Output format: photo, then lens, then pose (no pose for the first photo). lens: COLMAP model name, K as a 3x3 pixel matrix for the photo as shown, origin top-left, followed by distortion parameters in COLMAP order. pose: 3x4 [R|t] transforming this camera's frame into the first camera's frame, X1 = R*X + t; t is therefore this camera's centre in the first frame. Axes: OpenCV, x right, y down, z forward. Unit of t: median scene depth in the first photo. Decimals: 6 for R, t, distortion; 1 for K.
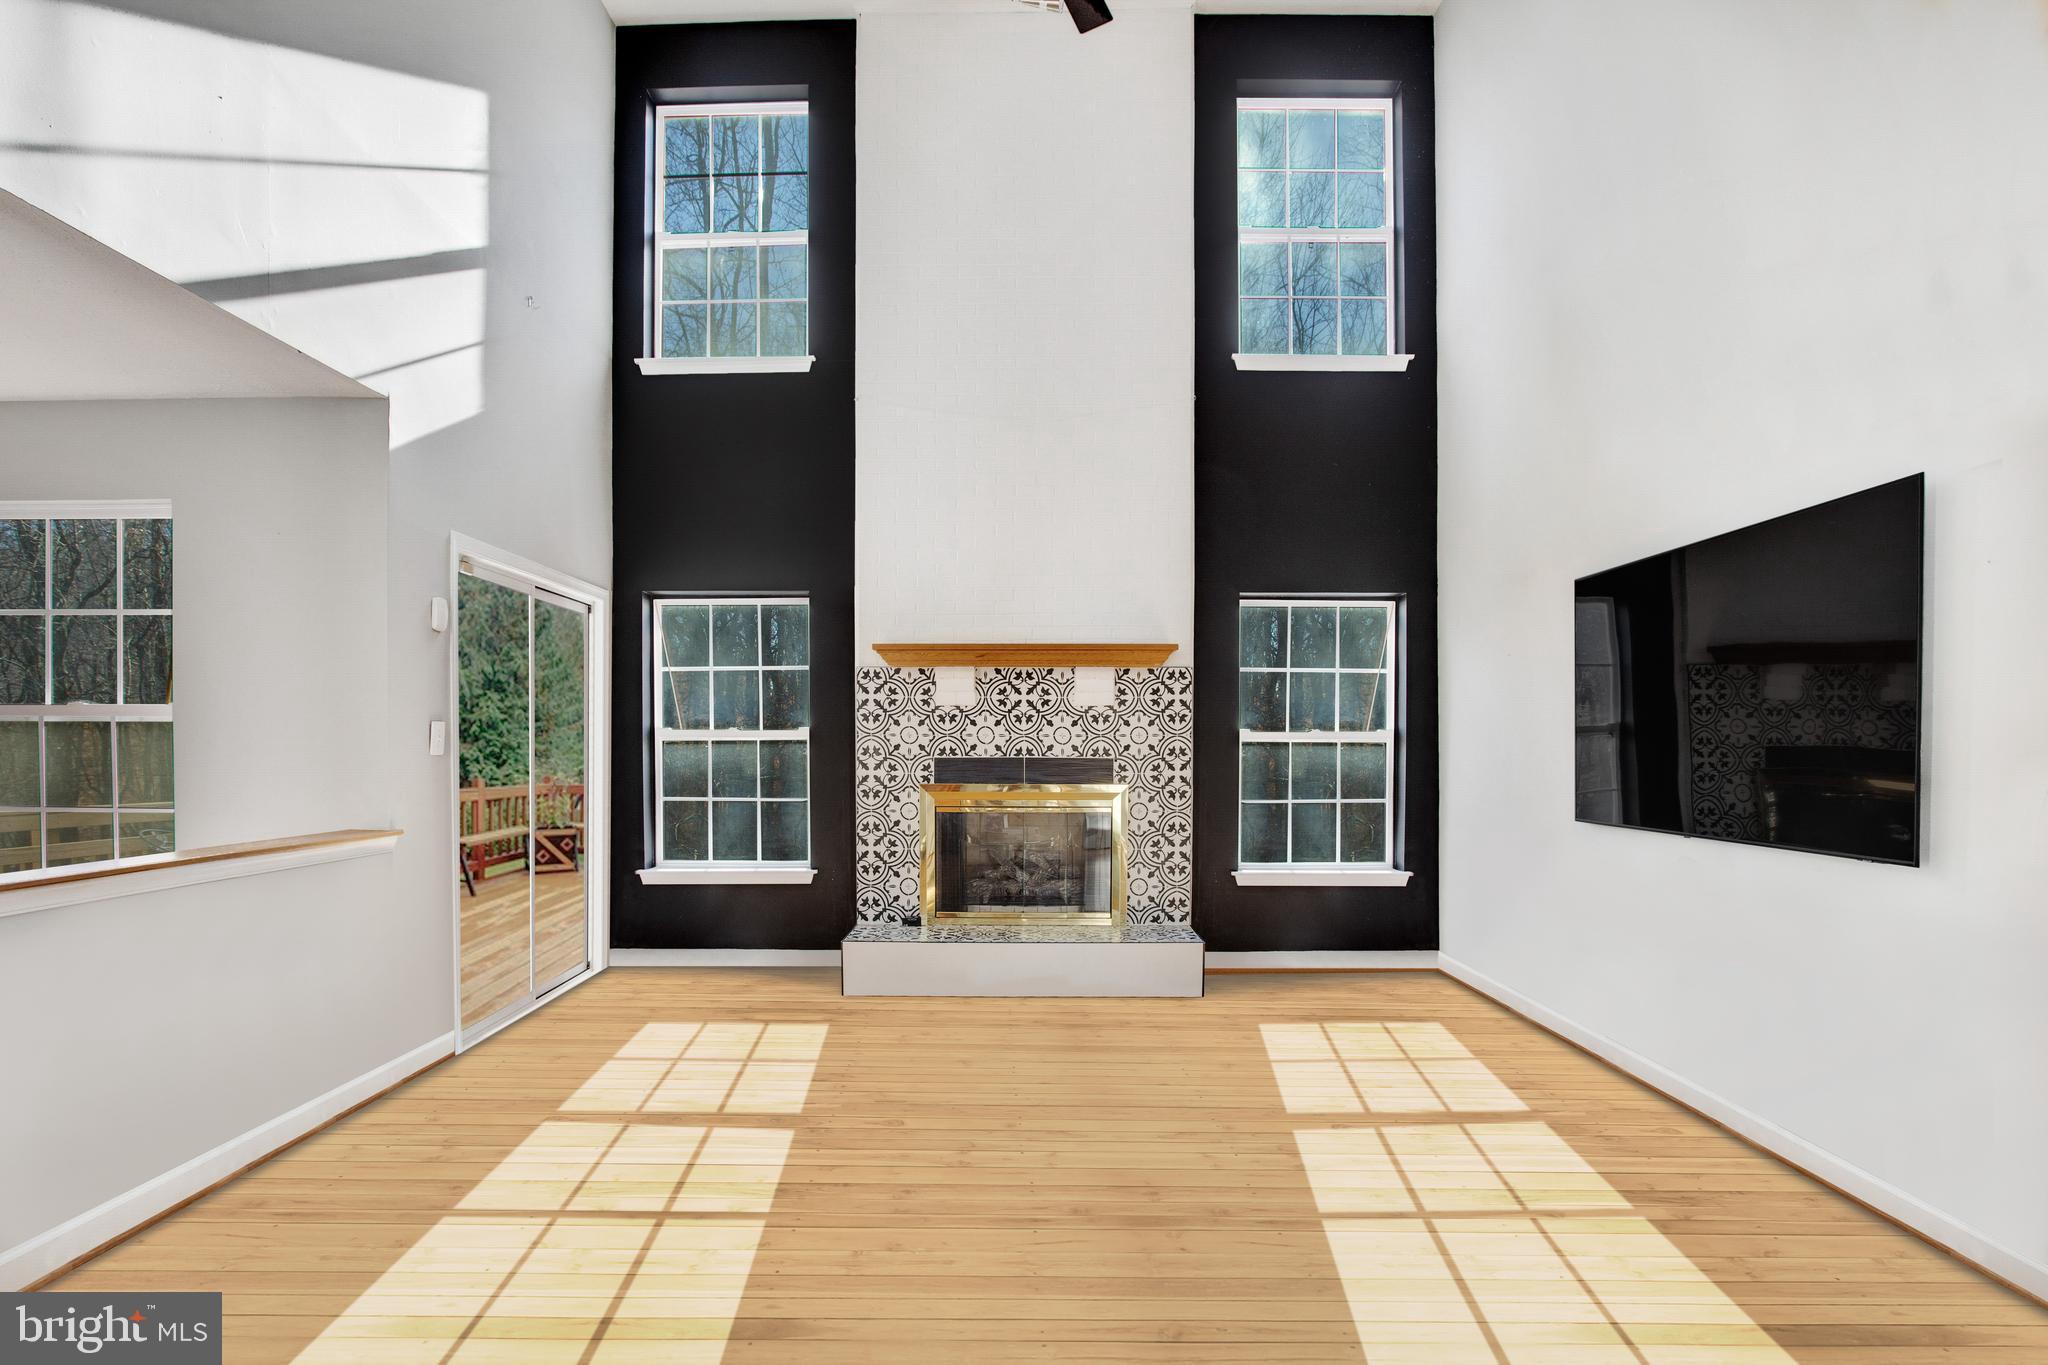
lens RADIAL K [[1087.9, 0, 1021.3], [0, 1087.9, 767.1], [0, 0, 1]] dist [-0.059865, 0.034374]
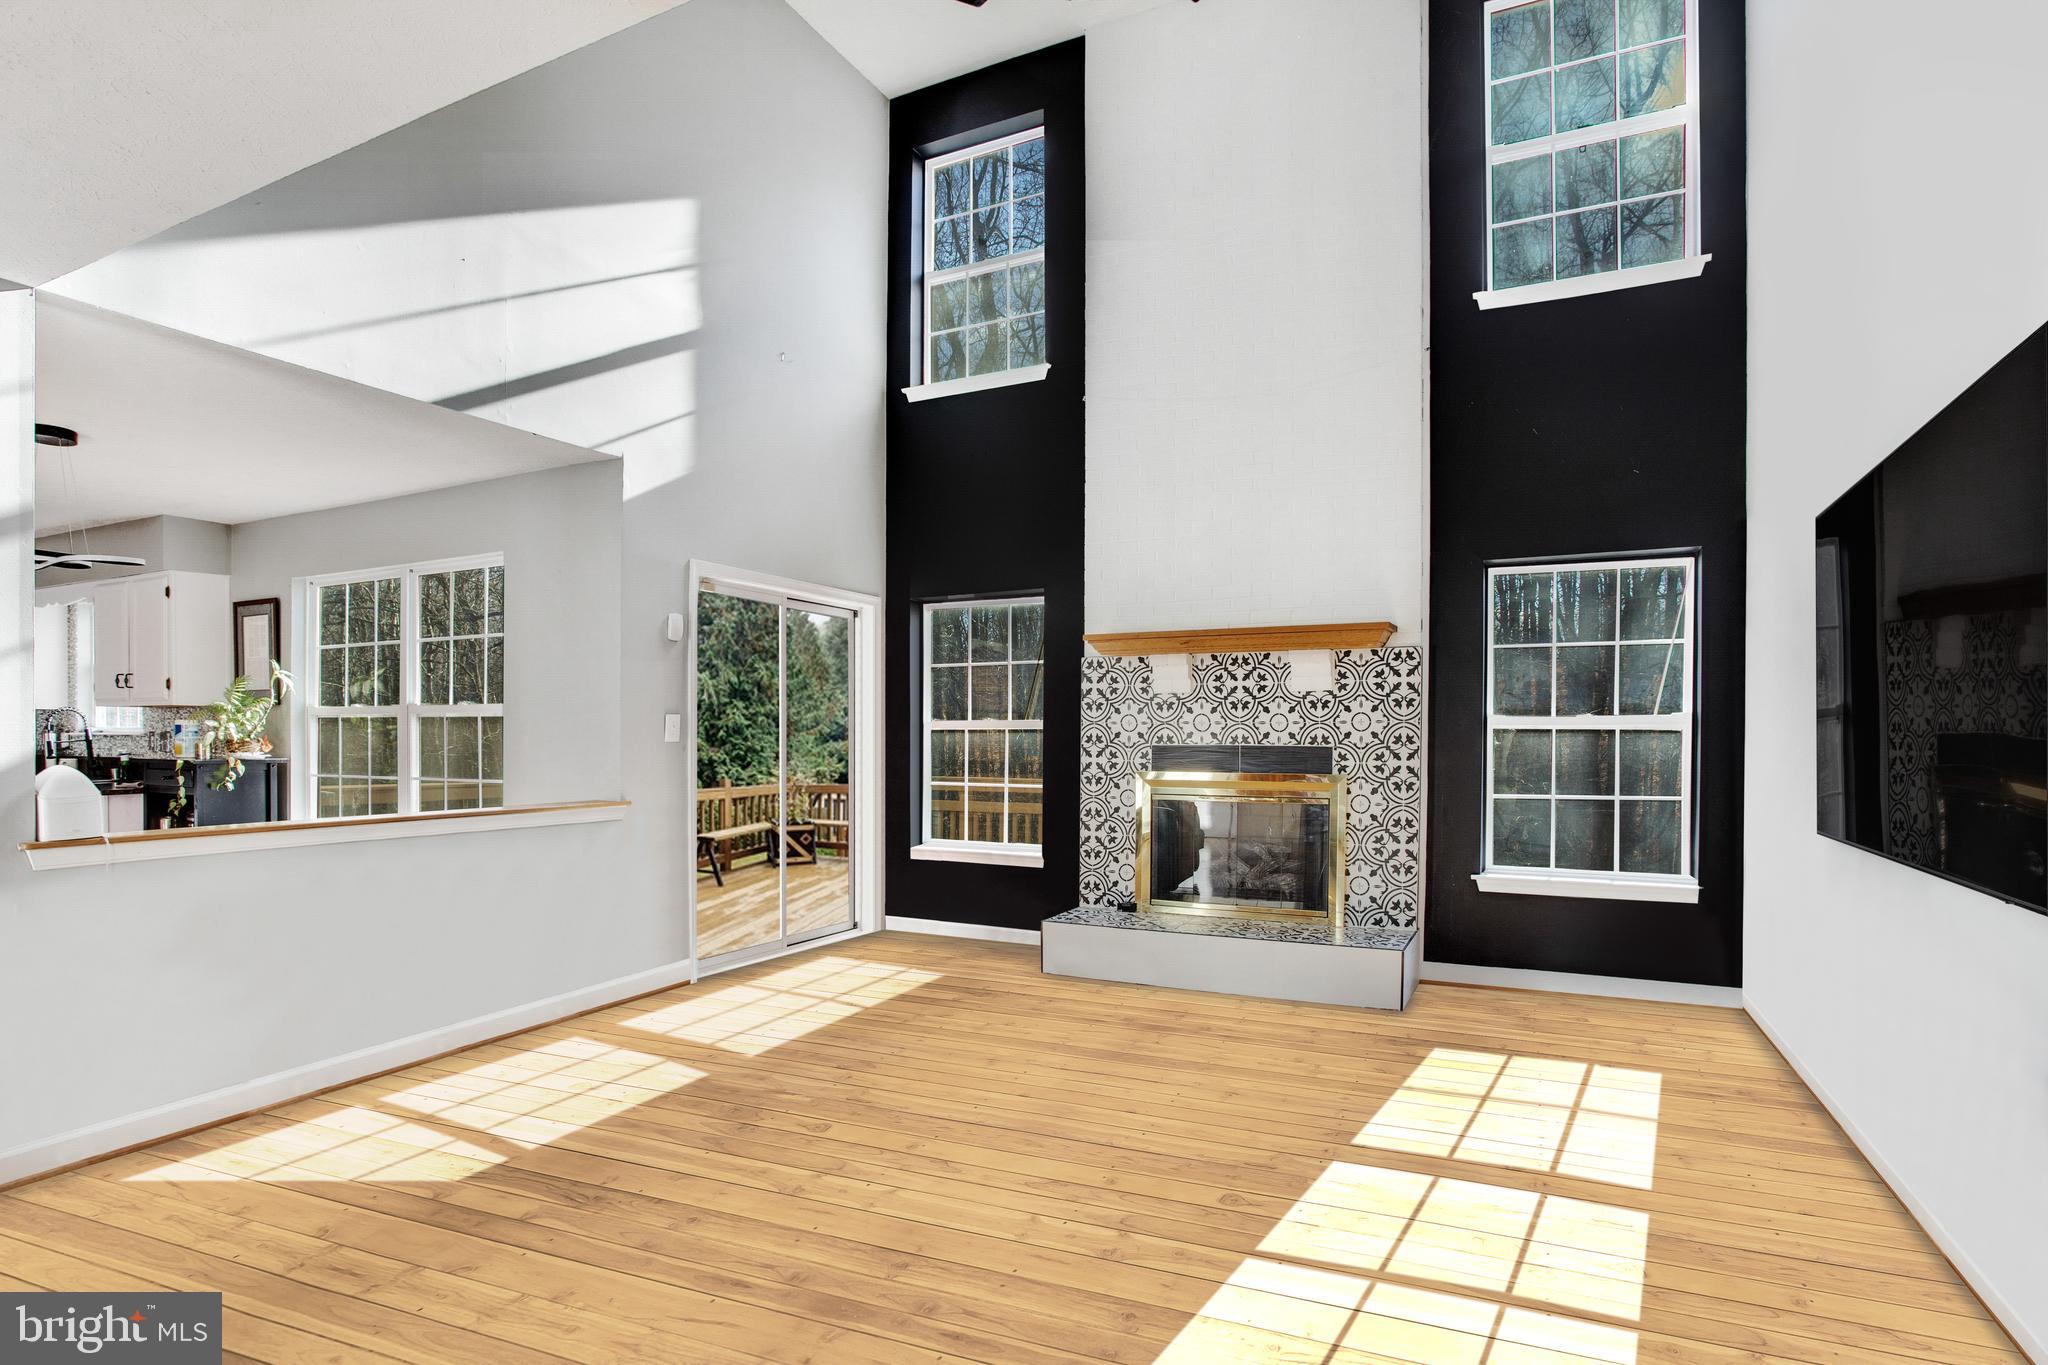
lens RADIAL K [[1081.2, 0, 989.2], [0, 1081.2, 733.3], [0, 0, 1]] dist [-0.055994, 0.035989]
pose [[0.897826, -0.001917, -0.440346, 0.224972], [-0.005788, 0.999853, -0.016153, -0.002816], [0.440312, 0.017051, 0.897683, 0.038568]]
